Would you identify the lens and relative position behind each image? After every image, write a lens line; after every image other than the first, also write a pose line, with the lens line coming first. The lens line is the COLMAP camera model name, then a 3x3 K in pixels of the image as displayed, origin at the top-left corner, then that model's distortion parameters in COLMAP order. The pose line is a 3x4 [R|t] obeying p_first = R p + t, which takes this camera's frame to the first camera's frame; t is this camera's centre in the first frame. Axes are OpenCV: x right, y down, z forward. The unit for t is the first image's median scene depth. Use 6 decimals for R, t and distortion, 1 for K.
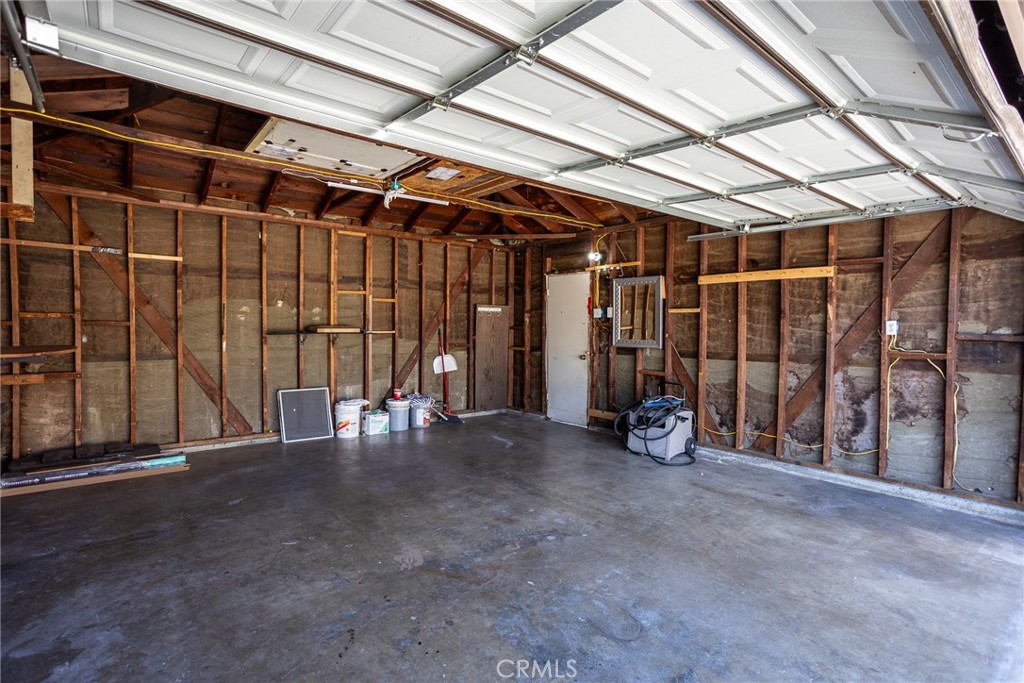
lens RADIAL K [[500.4, 0, 506.5], [0, 500.4, 337.0], [0, 0, 1]] dist [-0.051723, 0.029772]
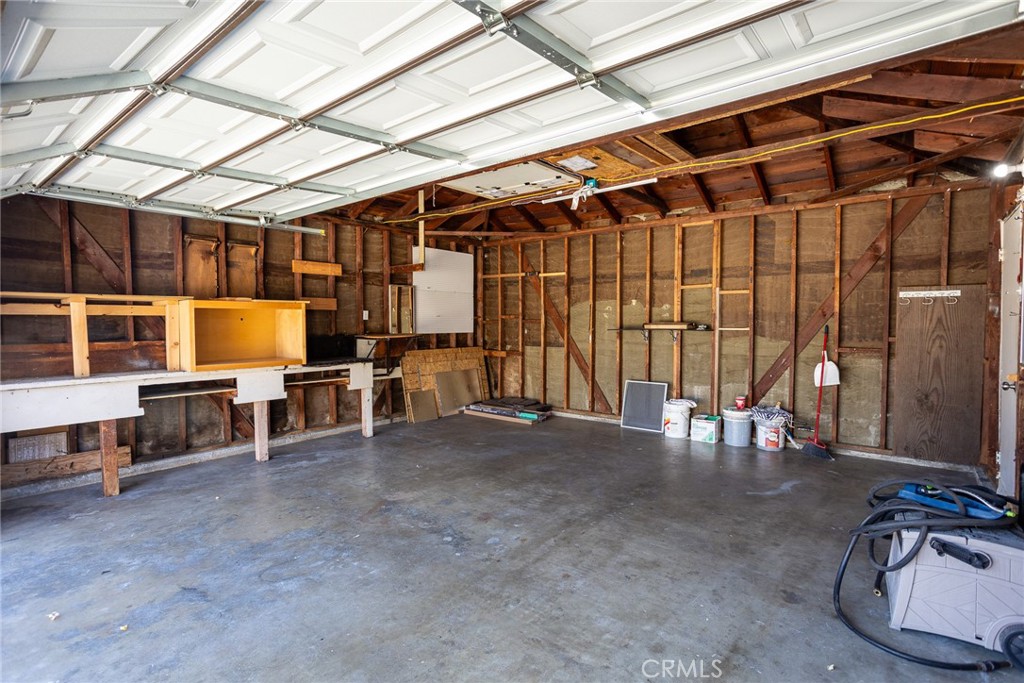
lens RADIAL K [[500.4, 0, 506.5], [0, 500.4, 337.0], [0, 0, 1]] dist [-0.051723, 0.029772]
pose [[0.201415, 0.024643, -0.979196, 0.831672], [-0.016122, 0.999631, 0.021841, -0.013830], [0.979373, 0.011387, 0.201738, 0.712225]]
